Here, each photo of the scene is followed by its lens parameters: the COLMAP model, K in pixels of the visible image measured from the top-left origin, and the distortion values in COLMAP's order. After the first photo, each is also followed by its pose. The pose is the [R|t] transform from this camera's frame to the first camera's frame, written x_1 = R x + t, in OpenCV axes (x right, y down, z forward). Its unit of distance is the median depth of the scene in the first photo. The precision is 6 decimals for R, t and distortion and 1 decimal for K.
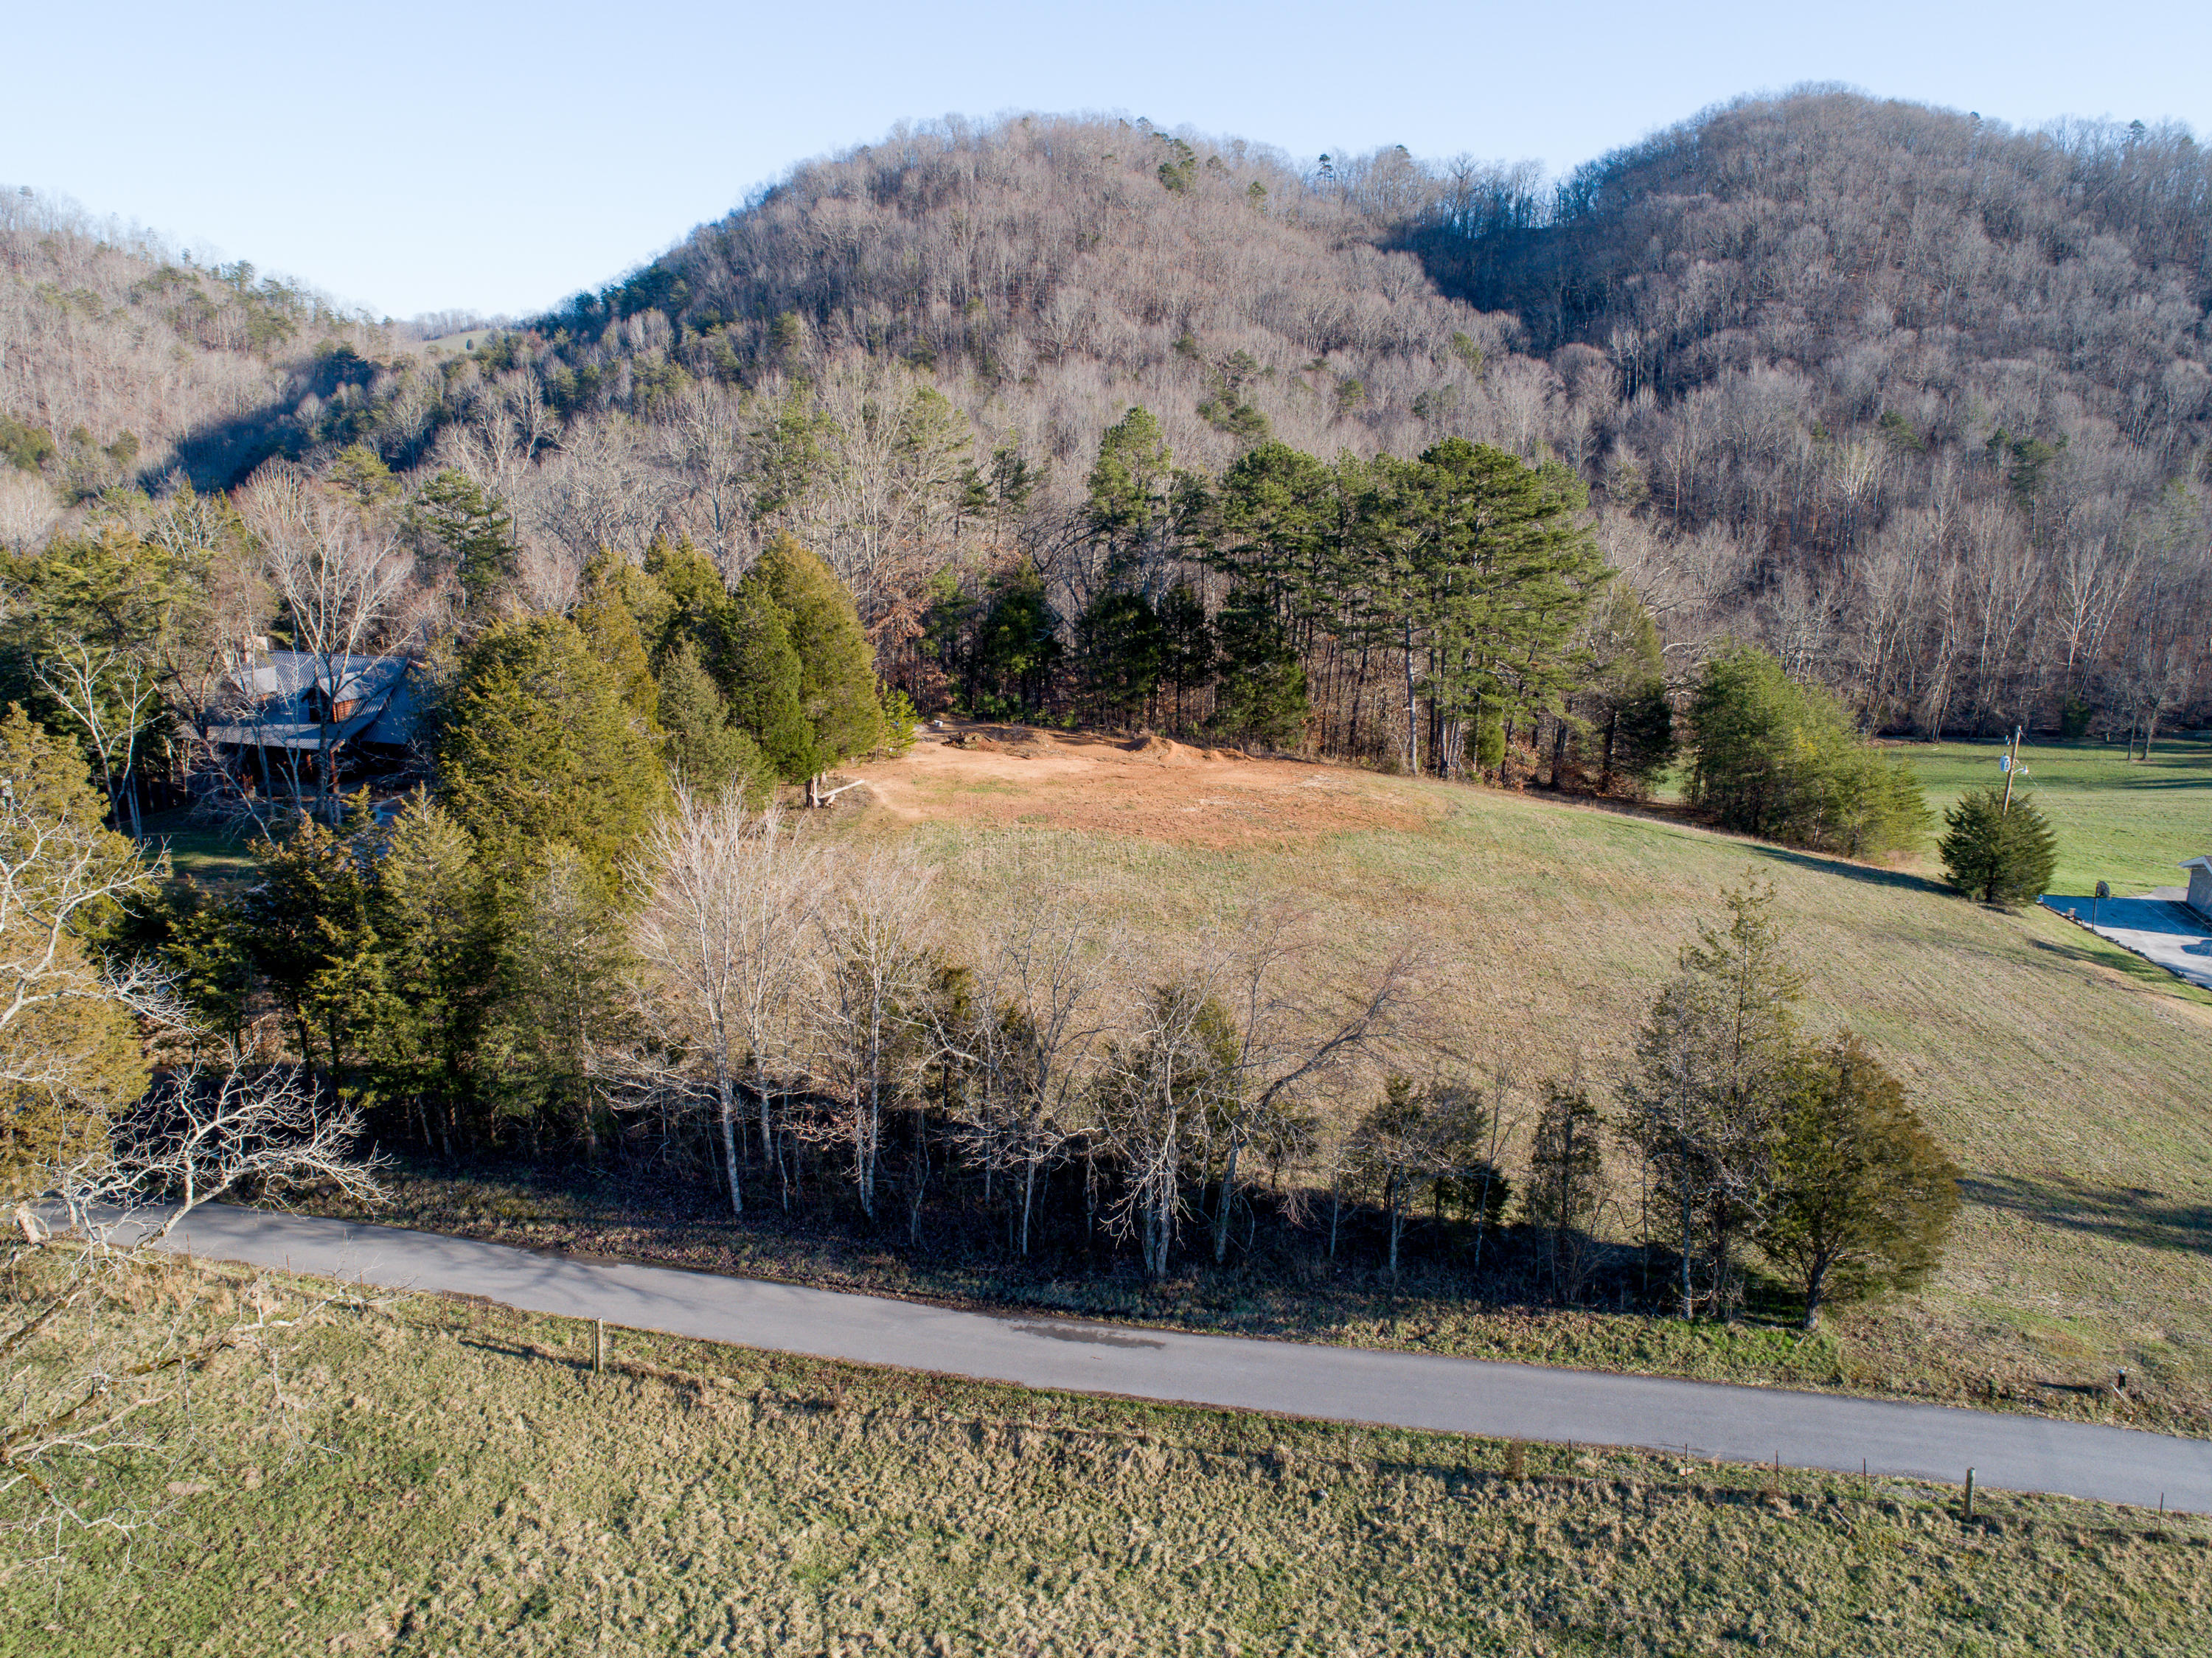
lens RADIAL K [[1660.3, 0, 1118.1], [0, 1660.3, 825.4], [0, 0, 1]] dist [-0.026328, 0.013548]
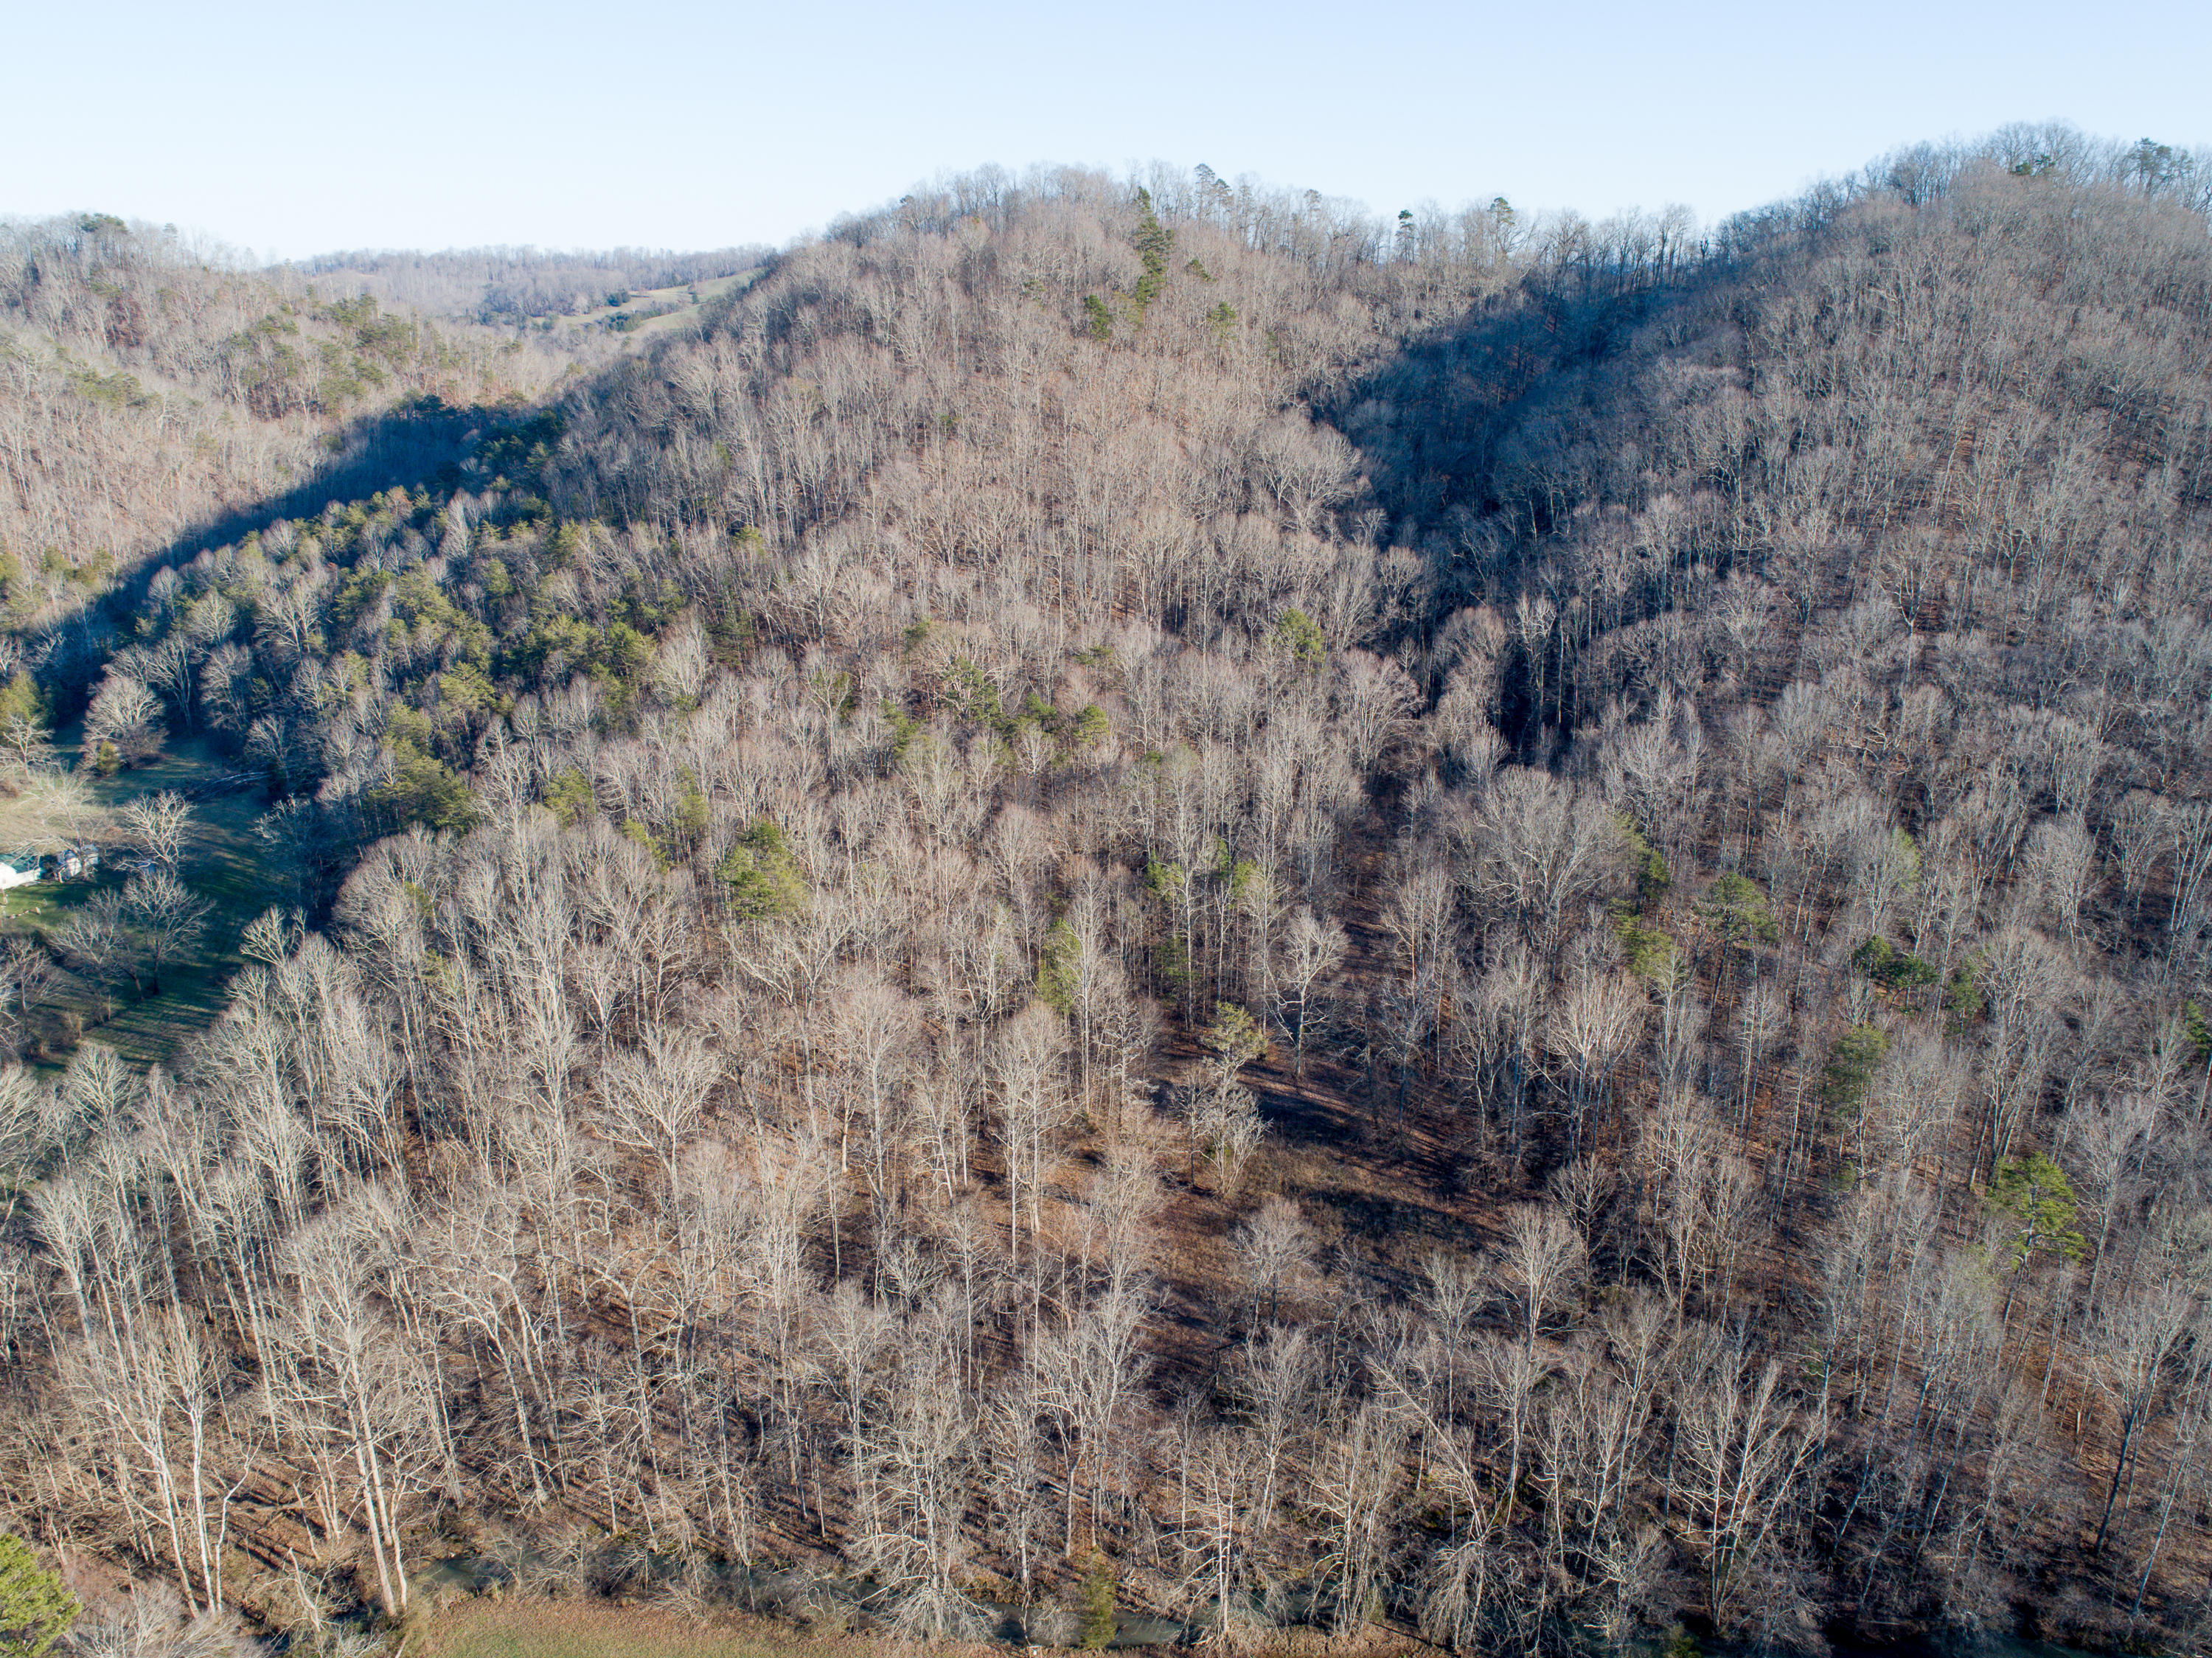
lens RADIAL K [[1660.3, 0, 1118.1], [0, 1660.3, 825.4], [0, 0, 1]] dist [-0.026328, 0.013548]
pose [[0.976093, 0.063064, -0.208005, 1.196713], [-0.048865, 0.996155, 0.072714, -1.020723], [0.211790, -0.060812, 0.975421, 0.918762]]
